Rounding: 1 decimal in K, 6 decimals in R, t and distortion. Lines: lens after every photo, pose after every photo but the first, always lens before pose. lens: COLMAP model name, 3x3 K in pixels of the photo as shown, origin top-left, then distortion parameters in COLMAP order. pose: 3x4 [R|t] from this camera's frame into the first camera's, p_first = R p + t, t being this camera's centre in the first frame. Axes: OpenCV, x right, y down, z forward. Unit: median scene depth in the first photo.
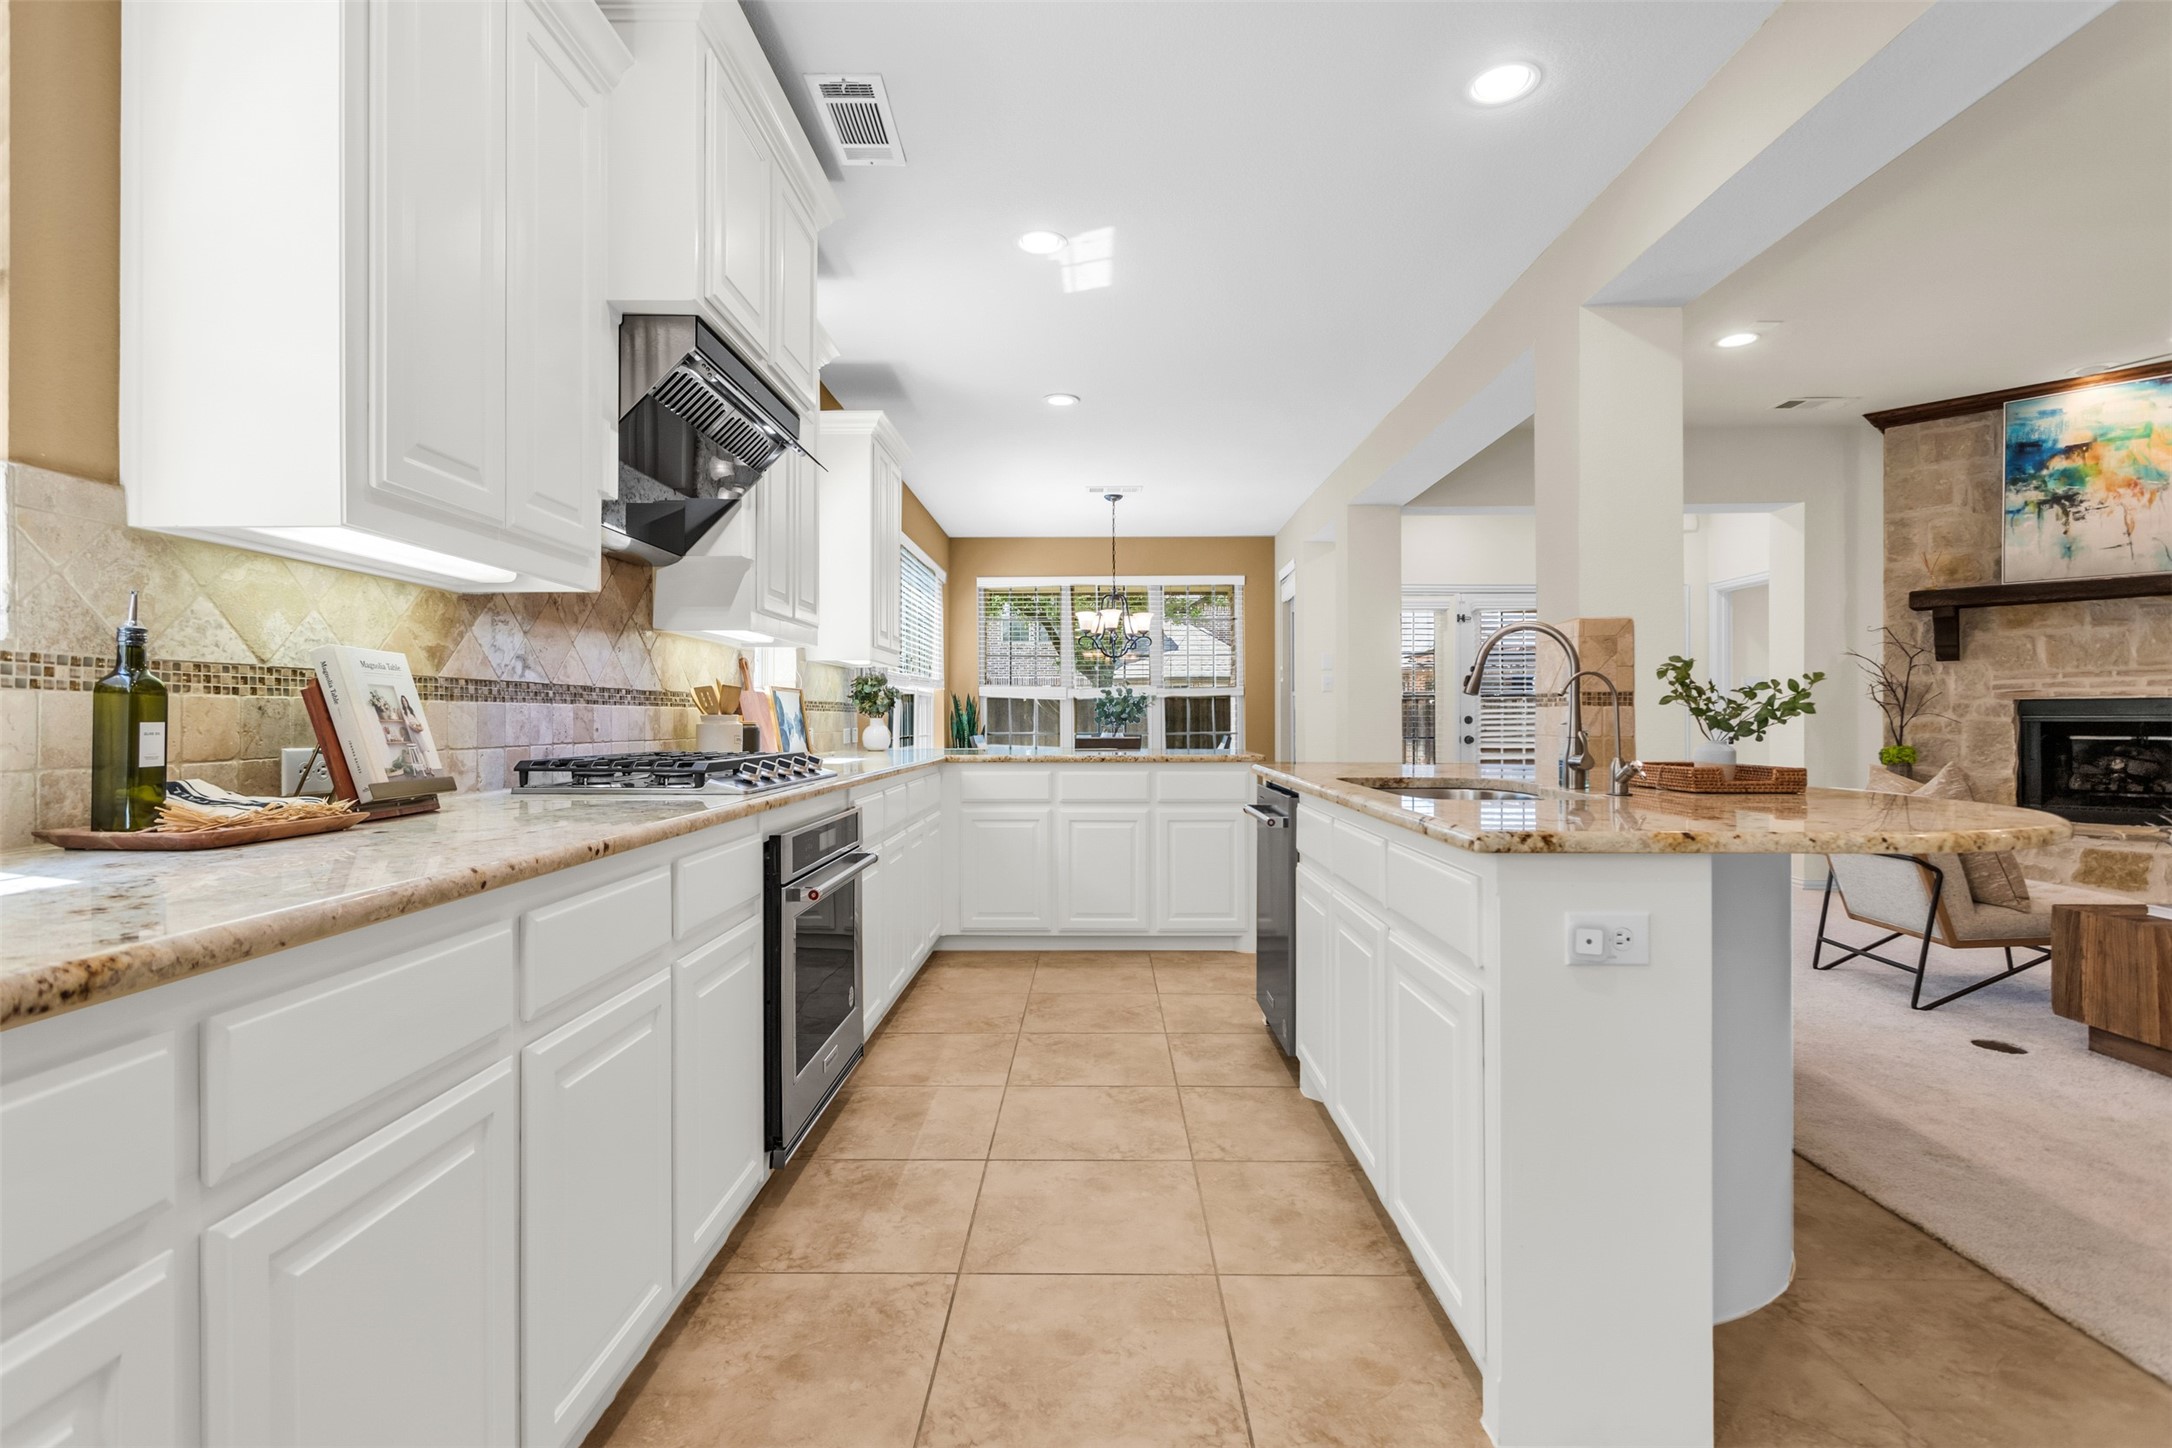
lens RADIAL K [[1017.2, 0, 1082.7], [0, 1017.2, 726.4], [0, 0, 1]] dist [0.001784, 0.001111]
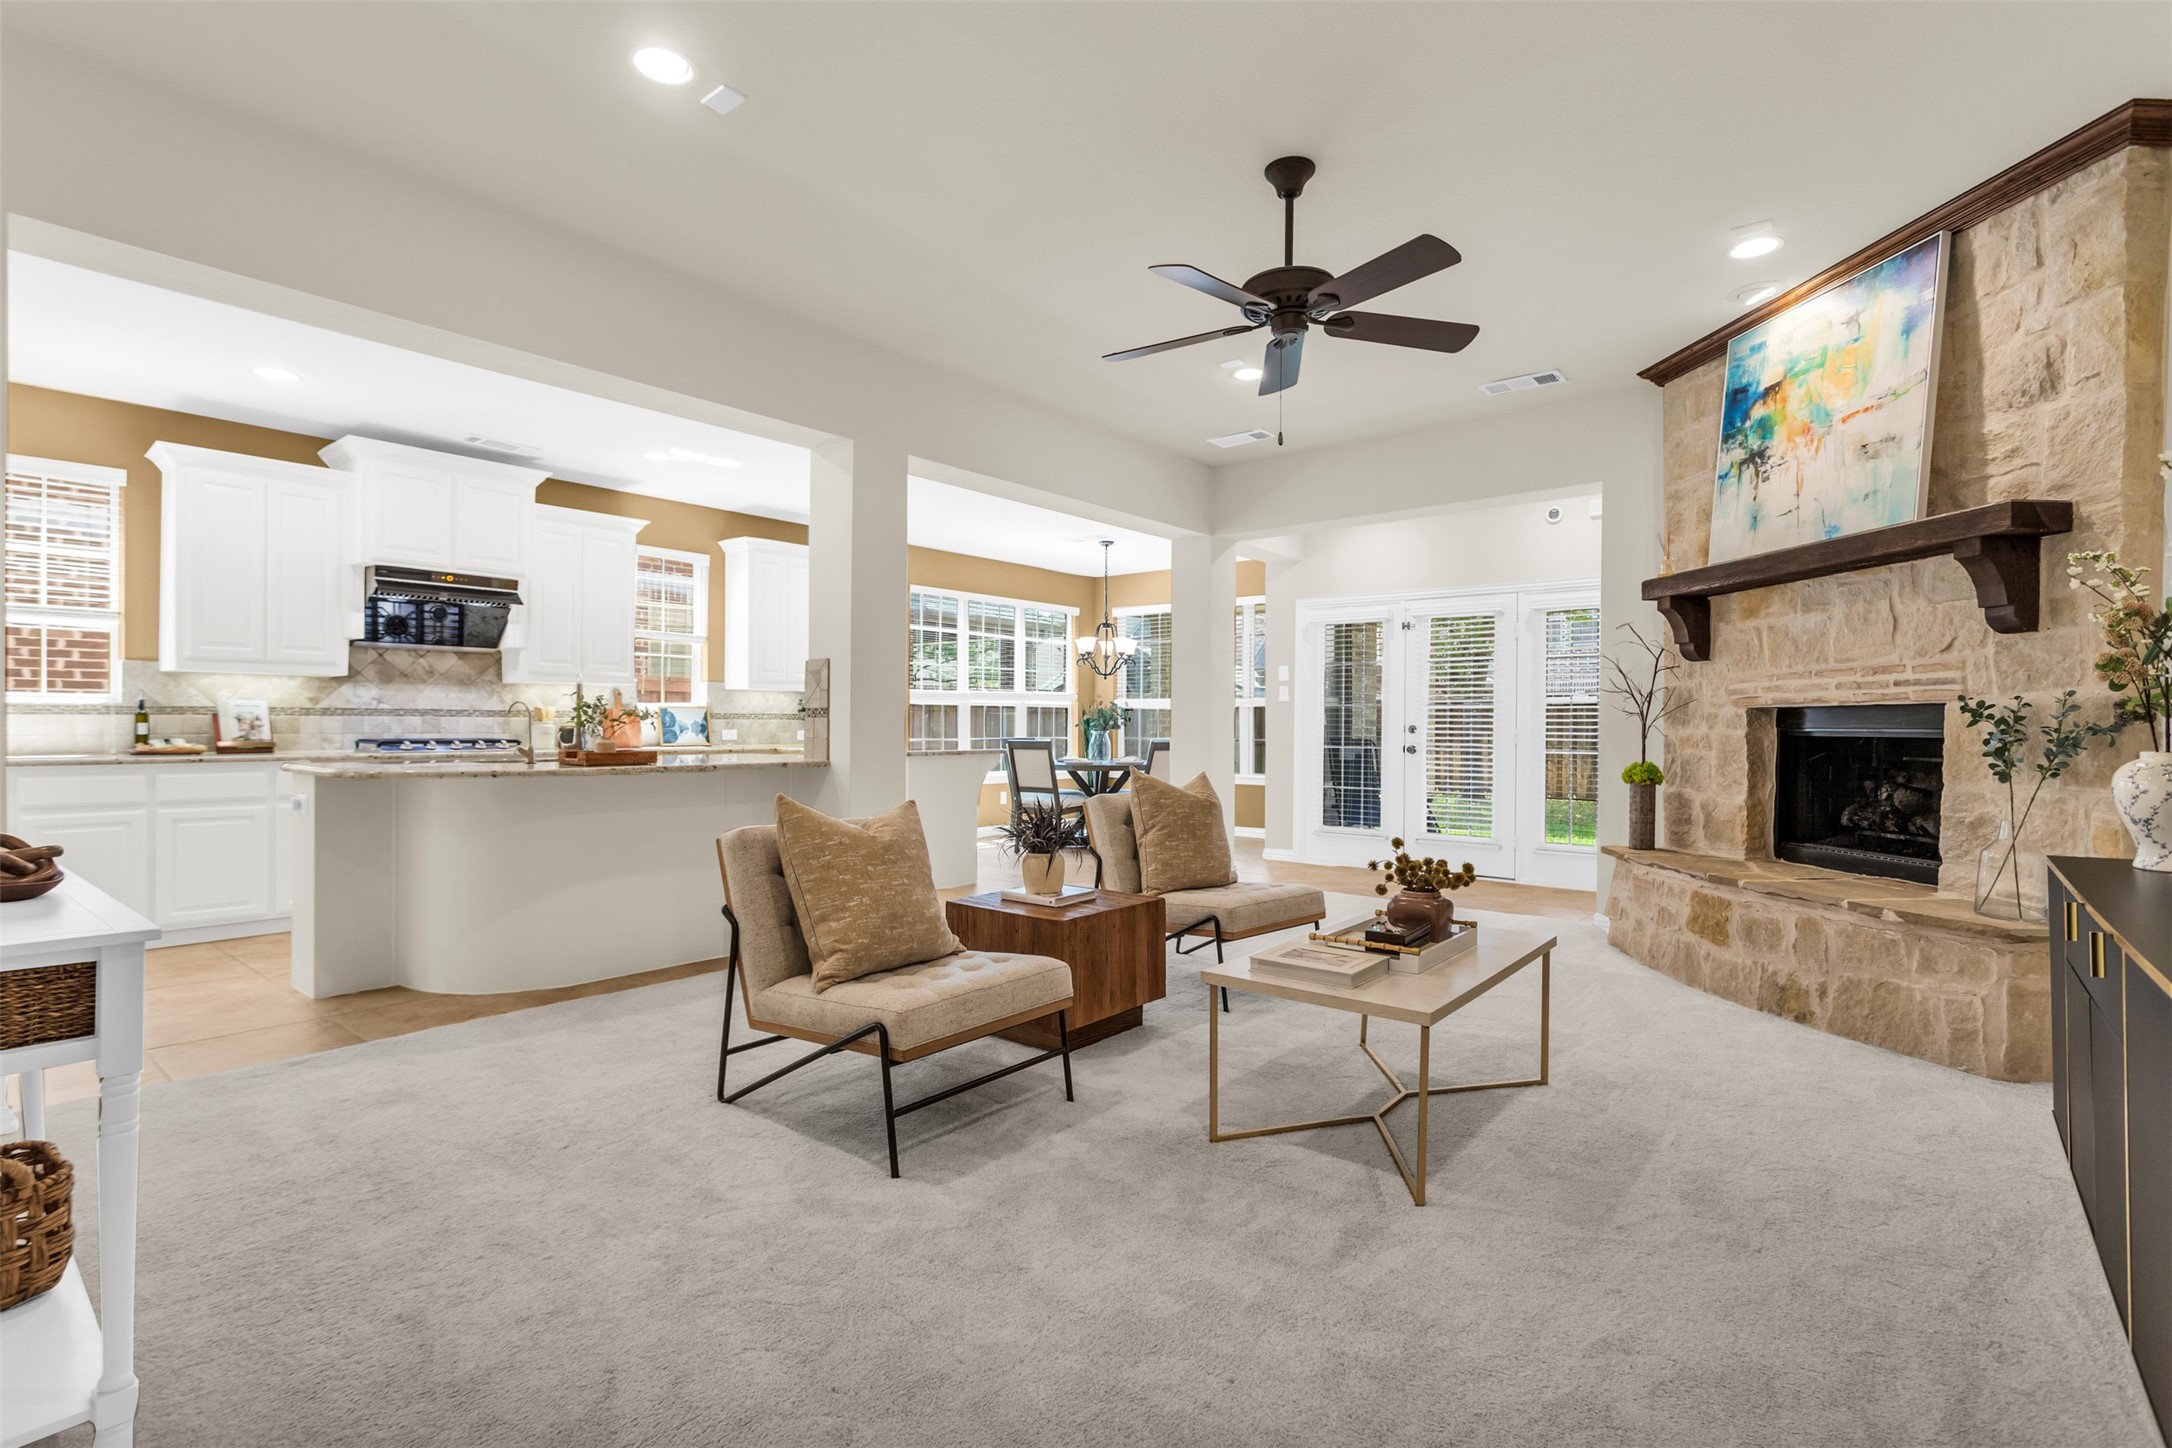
lens RADIAL K [[1017.2, 0, 1082.7], [0, 1017.2, 726.4], [0, 0, 1]] dist [0.001784, 0.001111]
pose [[0.777658, 0.006423, -0.628655, 2.203483], [-0.010506, 0.999941, -0.002780, -0.008955], [0.628600, 0.008766, 0.777680, 0.111901]]
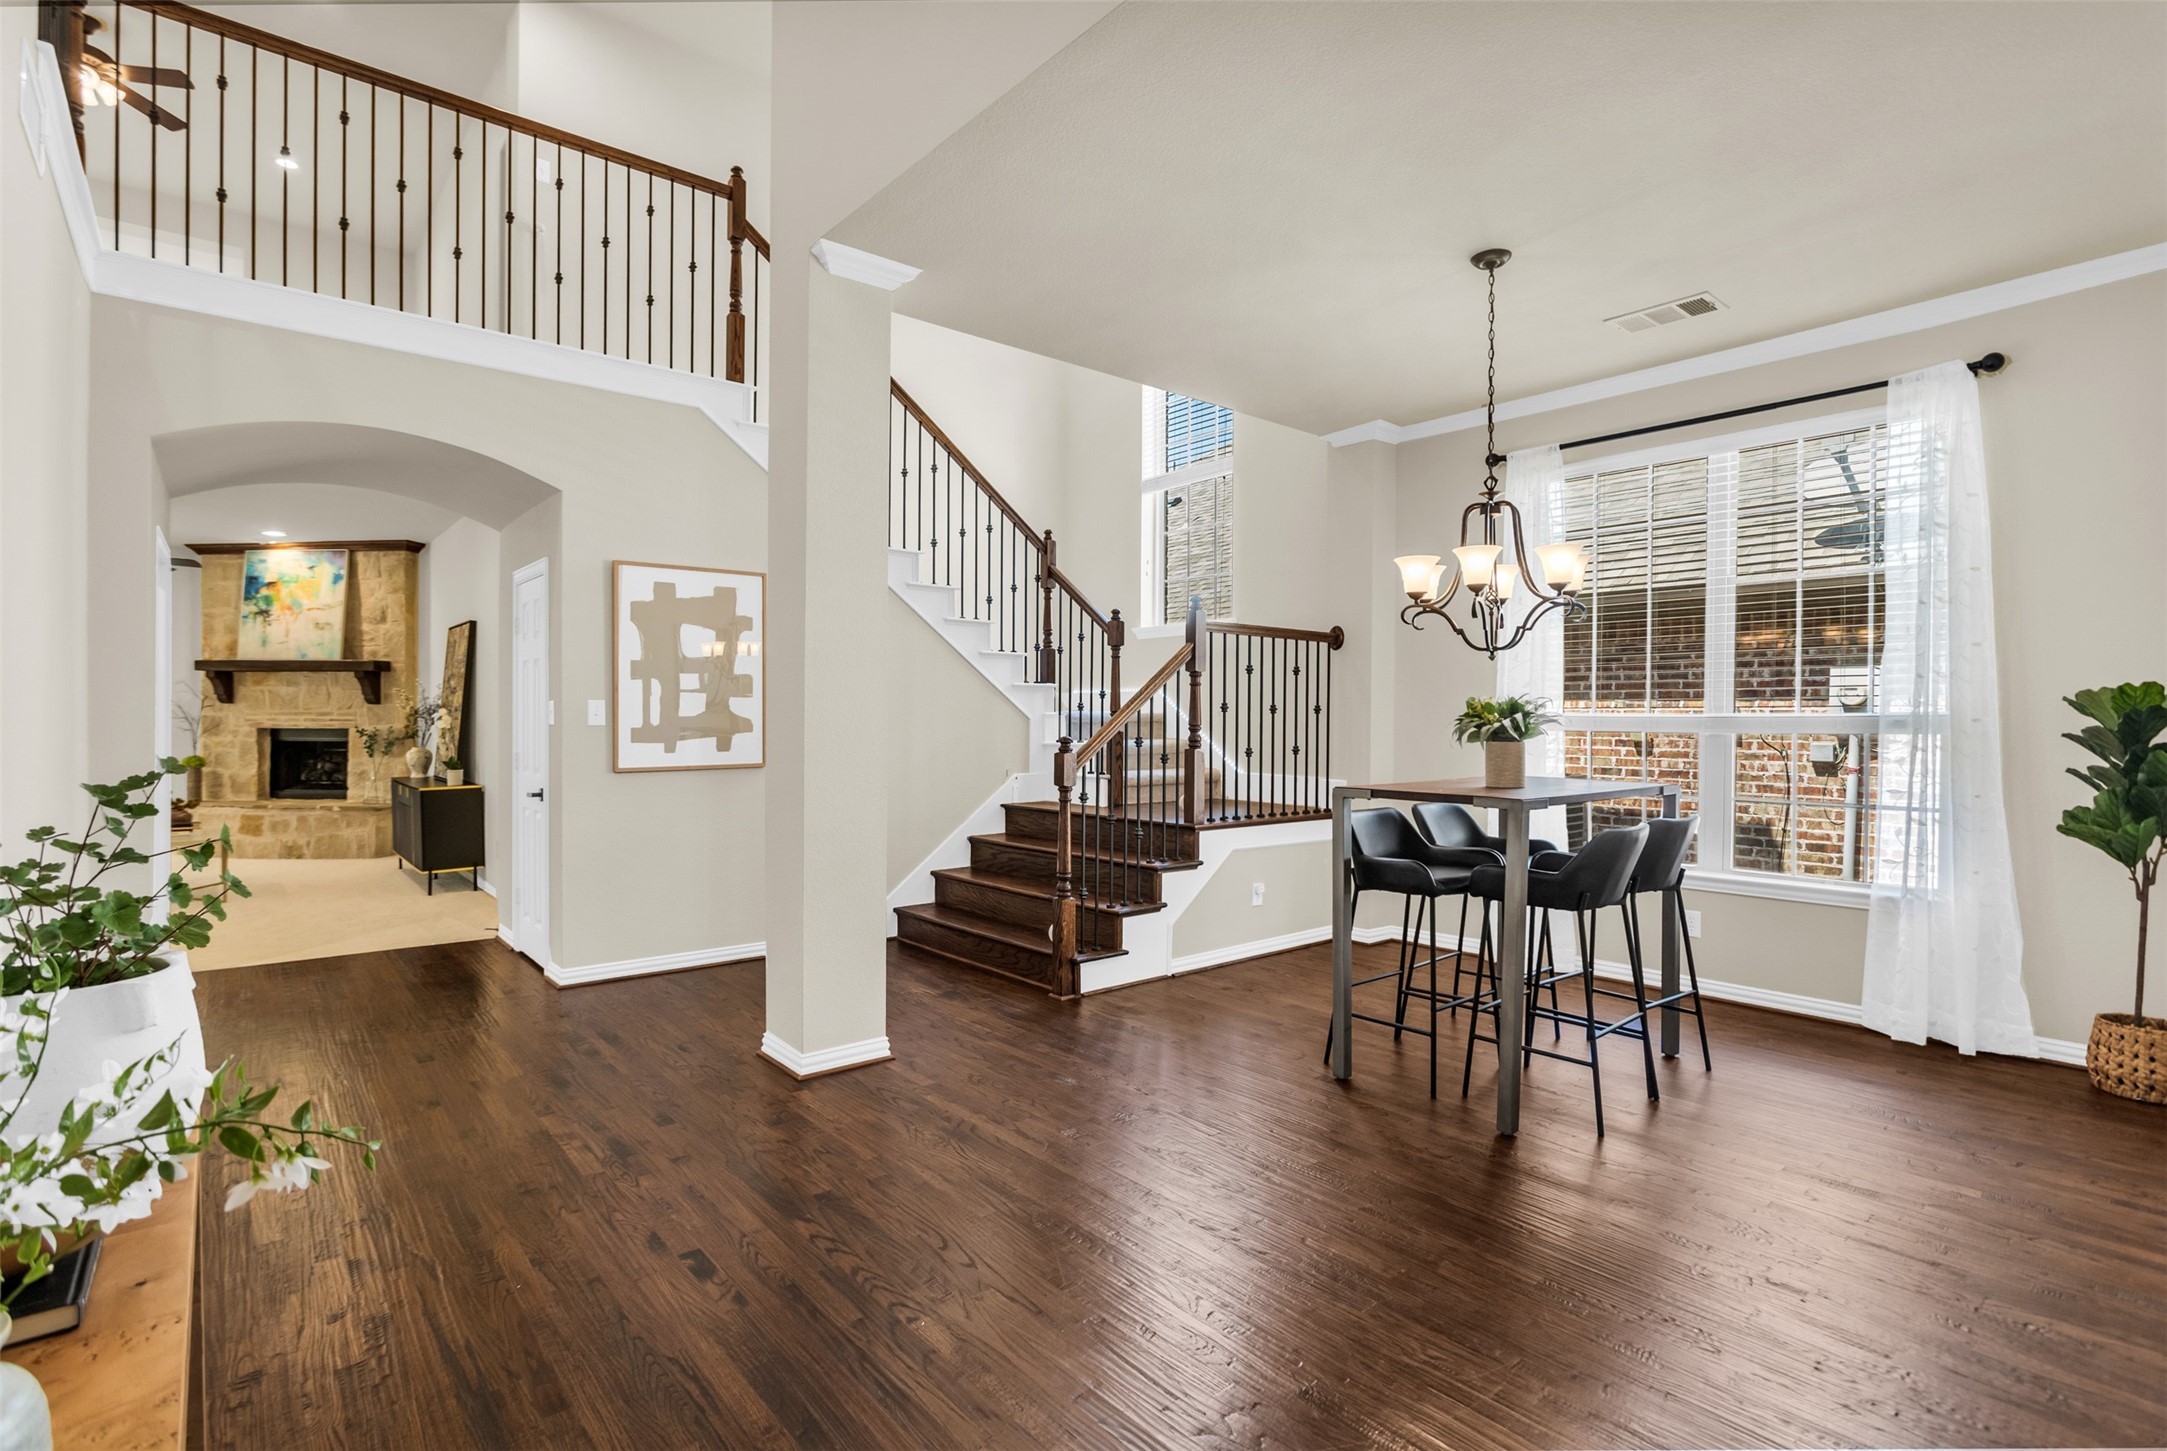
lens RADIAL K [[1064.3, 0, 1072.0], [0, 1064.3, 730.2], [0, 0, 1]] dist [-0.003215, 0.000882]
pose [[0.769596, -0.002582, 0.638525, 1.808973], [-0.002573, 0.999971, 0.007145, -0.083811], [-0.638525, -0.007142, 0.769568, -2.629249]]
